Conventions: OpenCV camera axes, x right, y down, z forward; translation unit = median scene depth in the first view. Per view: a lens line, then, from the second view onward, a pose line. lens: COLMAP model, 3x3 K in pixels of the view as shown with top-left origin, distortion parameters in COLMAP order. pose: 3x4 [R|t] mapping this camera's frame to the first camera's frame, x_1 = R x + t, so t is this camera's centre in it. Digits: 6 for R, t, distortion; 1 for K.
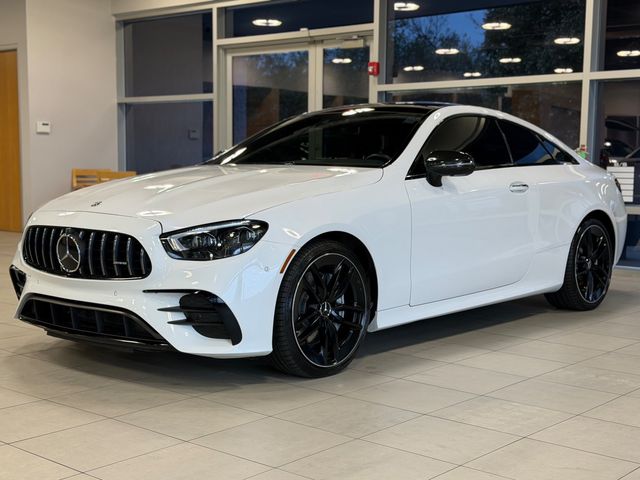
lens RADIAL K [[939.4, 0, 320.0], [0, 939.4, 240.0], [0, 0, 1]] dist [0.102050, -0.013318]
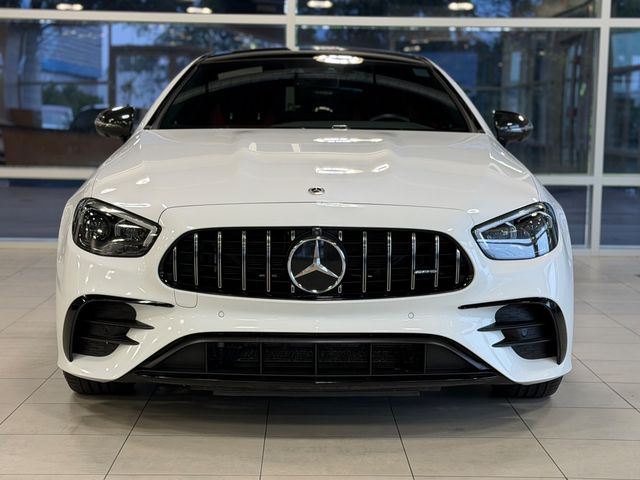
lens RADIAL K [[1186.1, 0, 320.0], [0, 1186.1, 240.0], [0, 0, 1]] dist [0.089091, 0.052143]
pose [[0.749341, -0.061779, 0.659296, -0.782782], [0.049533, 0.998078, 0.037227, -0.033556], [-0.660329, 0.004761, 0.750962, 0.344031]]
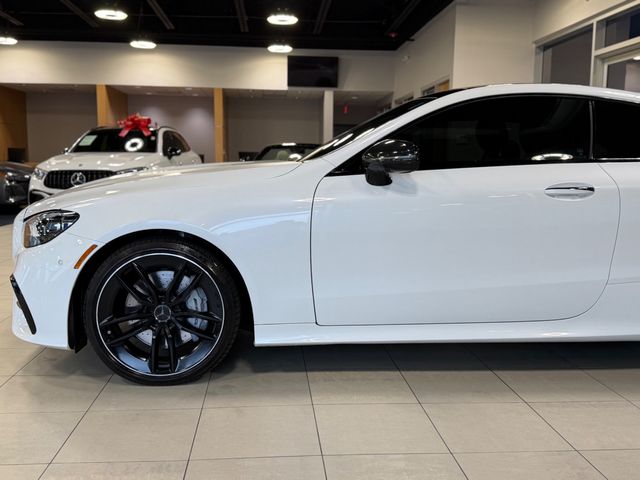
lens RADIAL K [[640.4, 0, 320.0], [0, 640.4, 240.0], [0, 0, 1]] dist [0.162945, -0.326487]
pose [[0.708357, 0.083019, -0.700956, 0.536633], [-0.064443, 0.996518, 0.052902, -0.040107], [0.702907, 0.007698, 0.711240, 0.634920]]
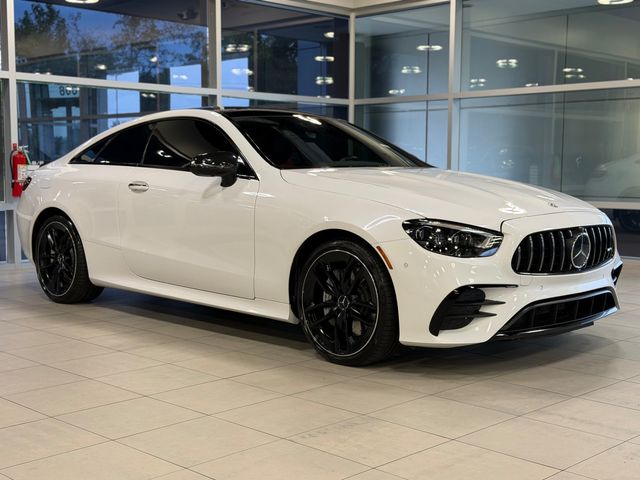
lens RADIAL K [[894.5, 0, 320.0], [0, 894.5, 240.0], [0, 0, 1]] dist [0.278973, 0.009386]
pose [[0.065717, -0.094720, 0.993332, -1.268981], [0.087824, 0.992170, 0.088799, -0.112173], [-0.993966, 0.081403, 0.073521, 1.162194]]
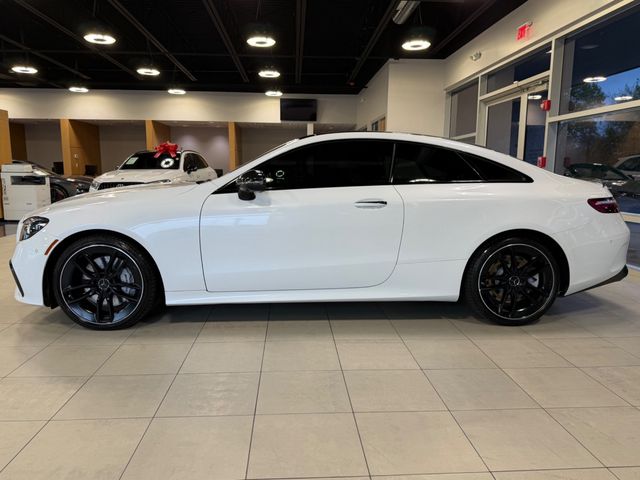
lens RADIAL K [[461.9, 0, 320.0], [0, 461.9, 240.0], [0, 0, 1]] dist [0.123593, -0.221246]
pose [[0.695317, 0.099963, -0.711718, 0.704574], [-0.061230, 0.994919, 0.079920, -0.066243], [0.716090, -0.011992, 0.697905, 0.716277]]
